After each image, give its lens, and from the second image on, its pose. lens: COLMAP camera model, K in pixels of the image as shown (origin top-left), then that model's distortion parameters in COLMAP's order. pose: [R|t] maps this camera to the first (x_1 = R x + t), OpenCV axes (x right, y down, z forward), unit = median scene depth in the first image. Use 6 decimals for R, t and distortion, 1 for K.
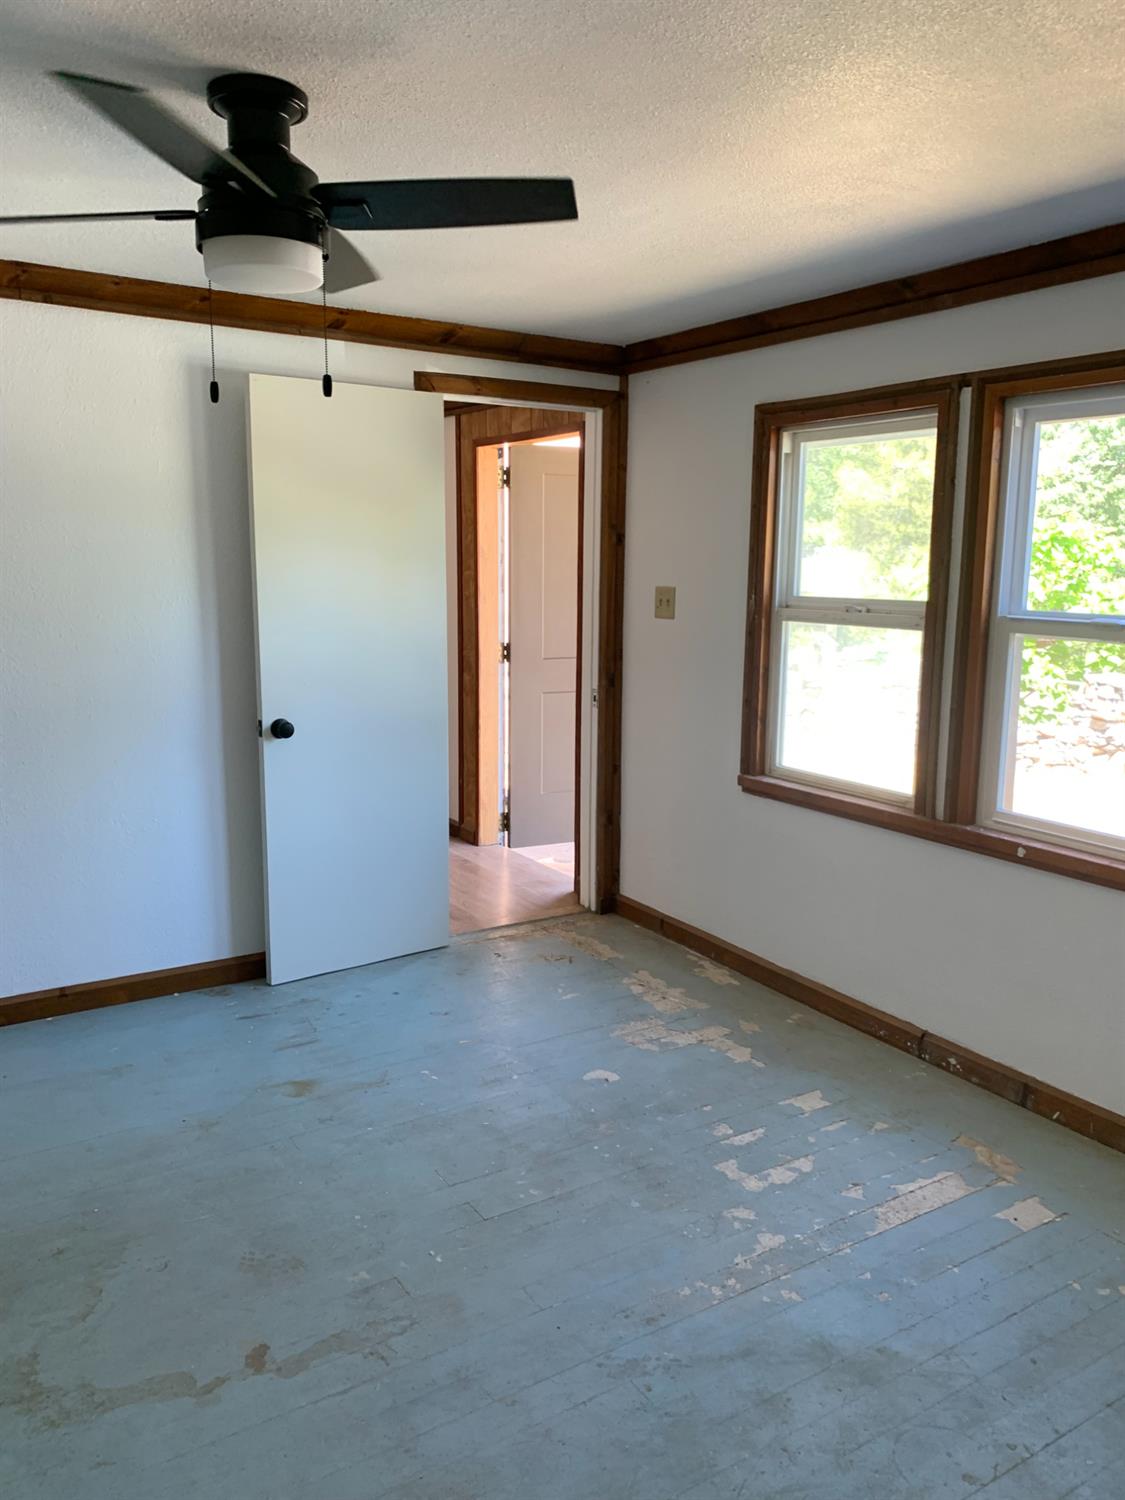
lens RADIAL K [[1163.6, 0, 560.9], [0, 1163.6, 751.4], [0, 0, 1]] dist [0.040416, -0.012468]
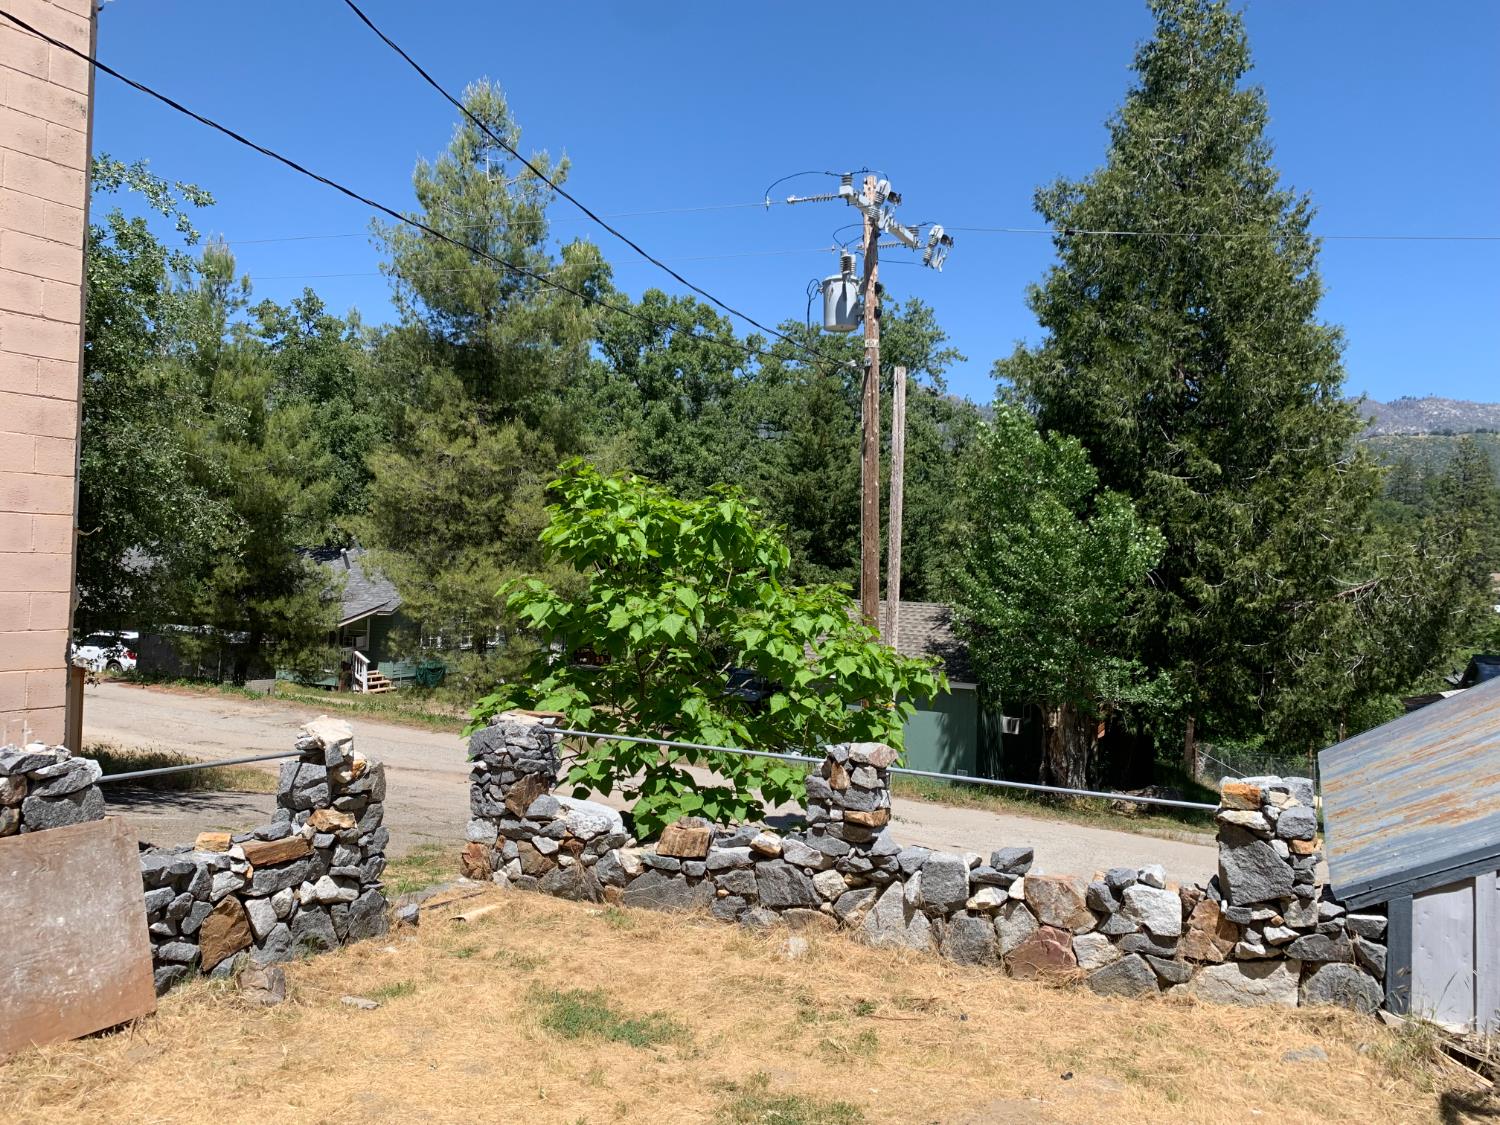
lens RADIAL K [[1163.6, 0, 746.4], [0, 1163.6, 556.8], [0, 0, 1]] dist [0.040416, -0.012468]
pose [[0.855161, 0.017788, 0.518058, 0.108590], [0.071346, 0.985861, -0.151620, -0.073993], [-0.513430, 0.166621, 0.841800, 0.514877]]
